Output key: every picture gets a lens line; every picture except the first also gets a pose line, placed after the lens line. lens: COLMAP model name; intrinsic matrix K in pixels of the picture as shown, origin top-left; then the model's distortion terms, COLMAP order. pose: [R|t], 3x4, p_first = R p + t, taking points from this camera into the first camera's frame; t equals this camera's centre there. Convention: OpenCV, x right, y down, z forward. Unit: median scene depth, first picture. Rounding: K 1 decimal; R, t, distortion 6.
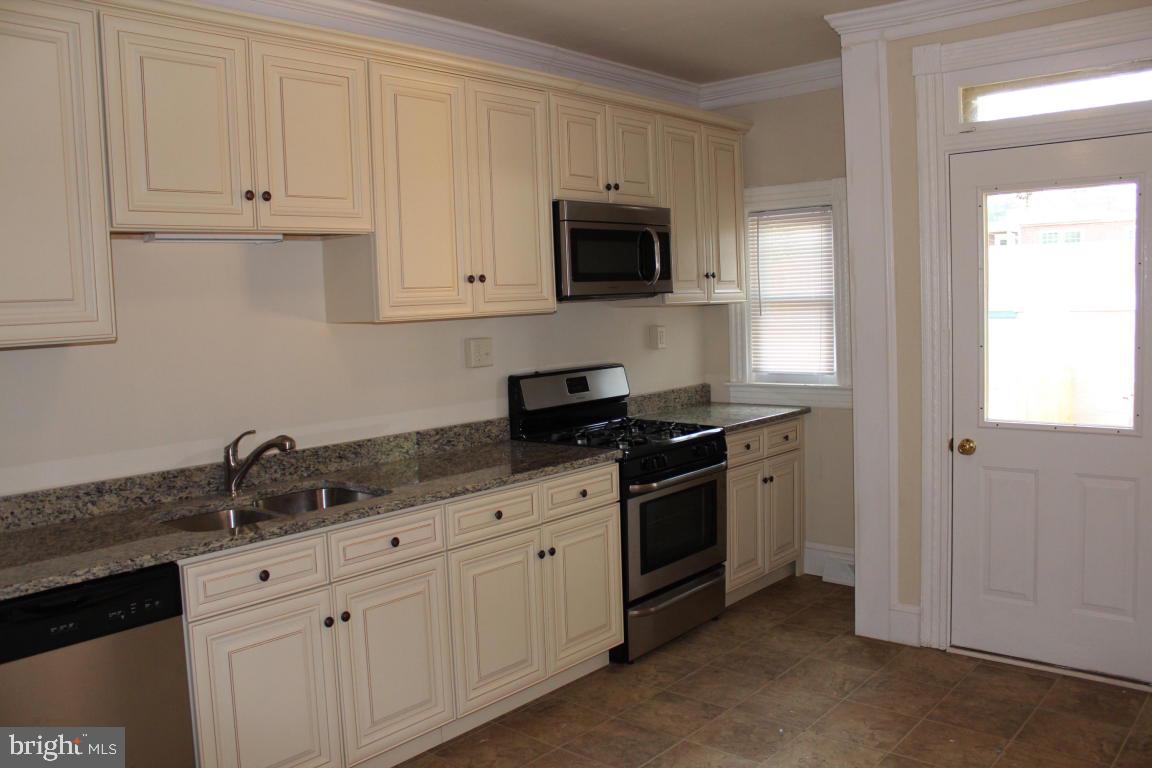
lens RADIAL K [[954.6, 0, 581.4], [0, 954.6, 376.6], [0, 0, 1]] dist [-0.167829, 0.148553]
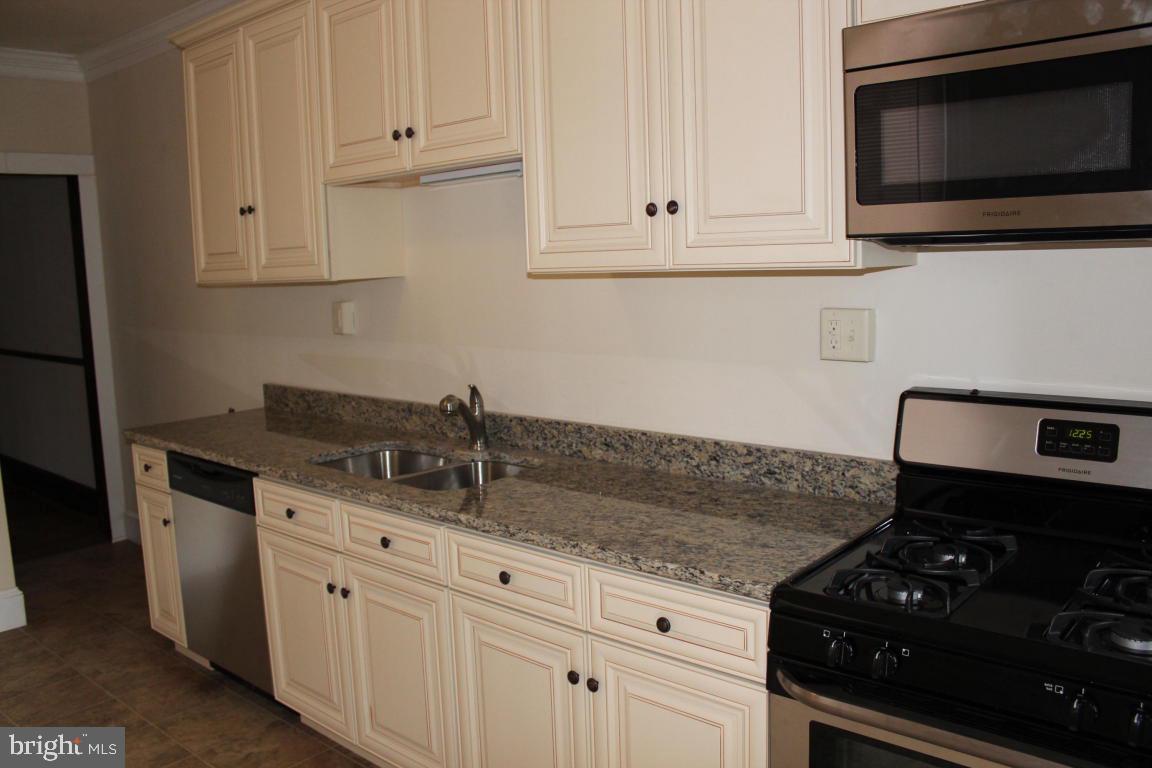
lens RADIAL K [[954.6, 0, 581.4], [0, 954.6, 376.6], [0, 0, 1]] dist [-0.167829, 0.148553]
pose [[-0.010269, 0.165026, -0.986236, 0.504729], [-0.046157, 0.985158, 0.165326, -0.097410], [0.998881, 0.047219, -0.002500, 0.979940]]
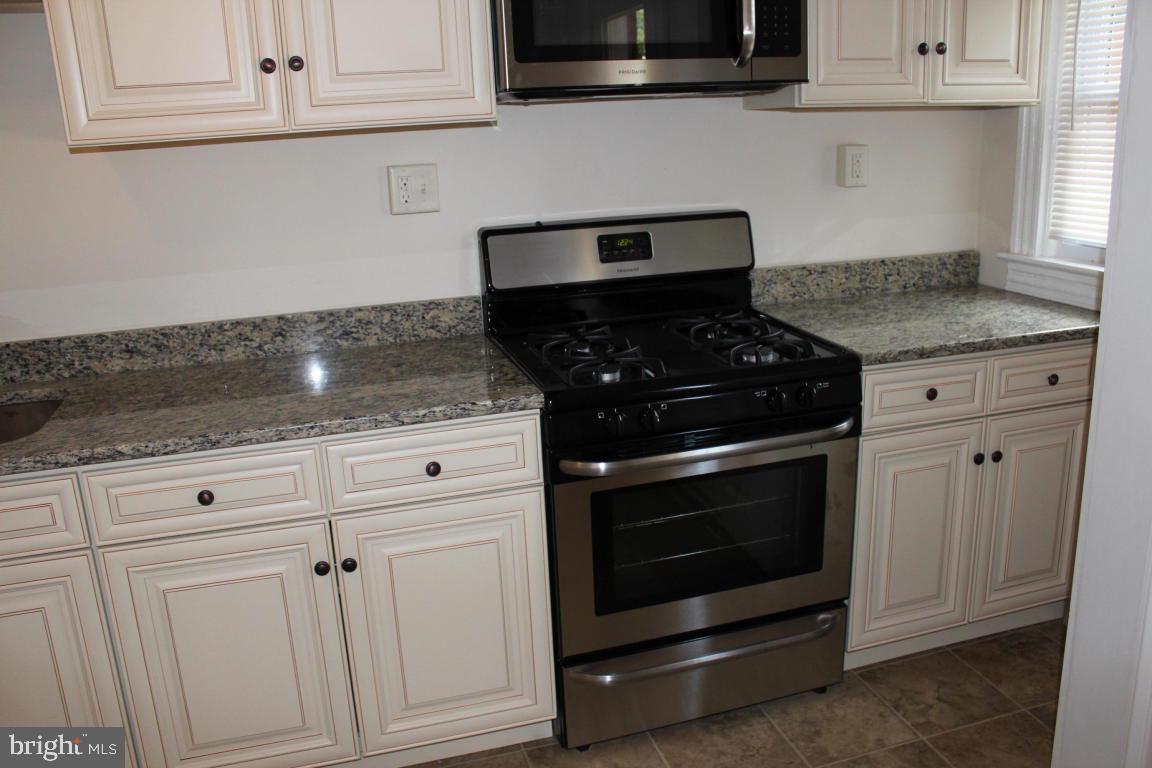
lens RADIAL K [[954.6, 0, 581.4], [0, 954.6, 376.6], [0, 0, 1]] dist [-0.167829, 0.148553]
pose [[0.844342, 0.143346, -0.516273, 0.353759], [-0.032119, 0.975357, 0.218284, -0.049834], [0.534841, -0.167724, 0.828139, 0.628263]]
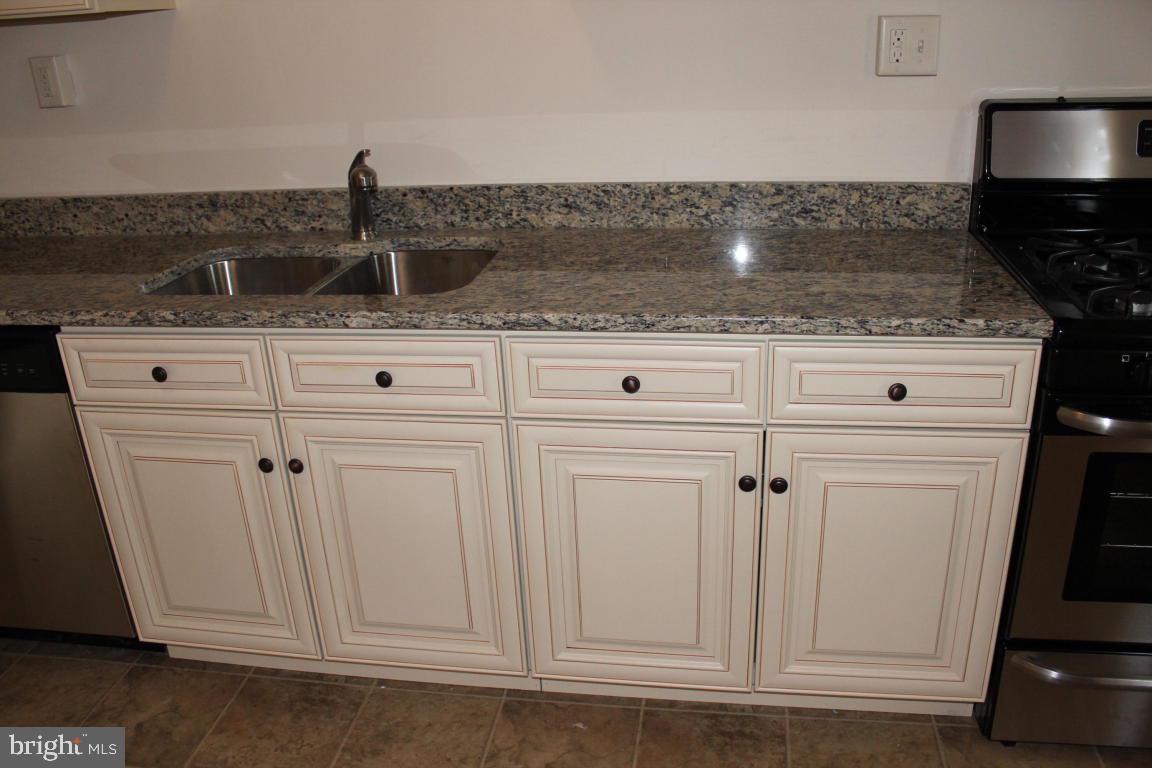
lens RADIAL K [[954.6, 0, 581.4], [0, 954.6, 376.6], [0, 0, 1]] dist [-0.167829, 0.148553]
pose [[0.527570, 0.332111, -0.781903, 0.272099], [-0.043422, 0.929754, 0.365613, -0.038420], [0.848401, -0.158935, 0.504931, 0.677042]]
